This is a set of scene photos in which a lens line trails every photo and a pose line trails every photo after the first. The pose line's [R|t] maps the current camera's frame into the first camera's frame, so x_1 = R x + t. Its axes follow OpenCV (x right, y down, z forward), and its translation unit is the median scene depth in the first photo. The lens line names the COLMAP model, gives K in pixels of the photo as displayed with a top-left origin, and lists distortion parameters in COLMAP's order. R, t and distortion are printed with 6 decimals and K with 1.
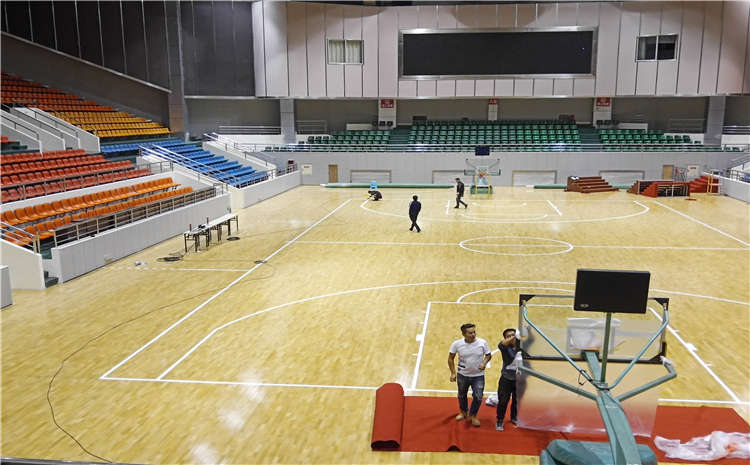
lens RADIAL K [[749.9, 0, 375.5], [0, 749.9, 287.8], [0, 0, 1]] dist [0.006649, -0.023466]
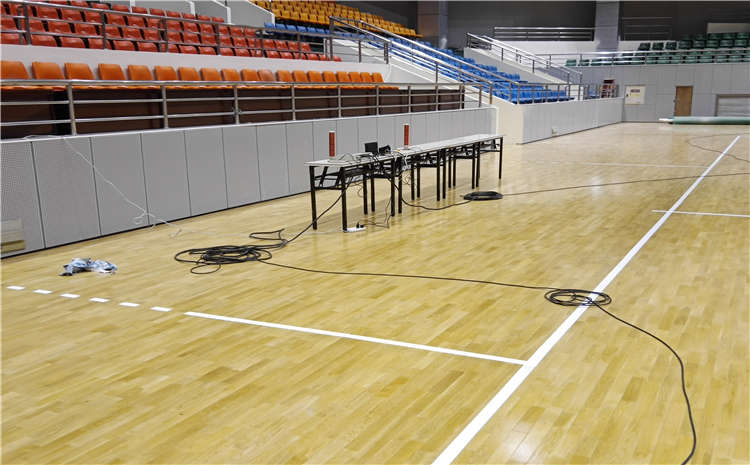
lens RADIAL K [[749.9, 0, 375.5], [0, 749.9, 287.8], [0, 0, 1]] dist [0.006649, -0.023466]
pose [[0.932897, 0.082825, -0.350490, -0.079754], [-0.070221, 0.996350, 0.048542, -0.026120], [0.353231, -0.020673, 0.935308, 0.470082]]
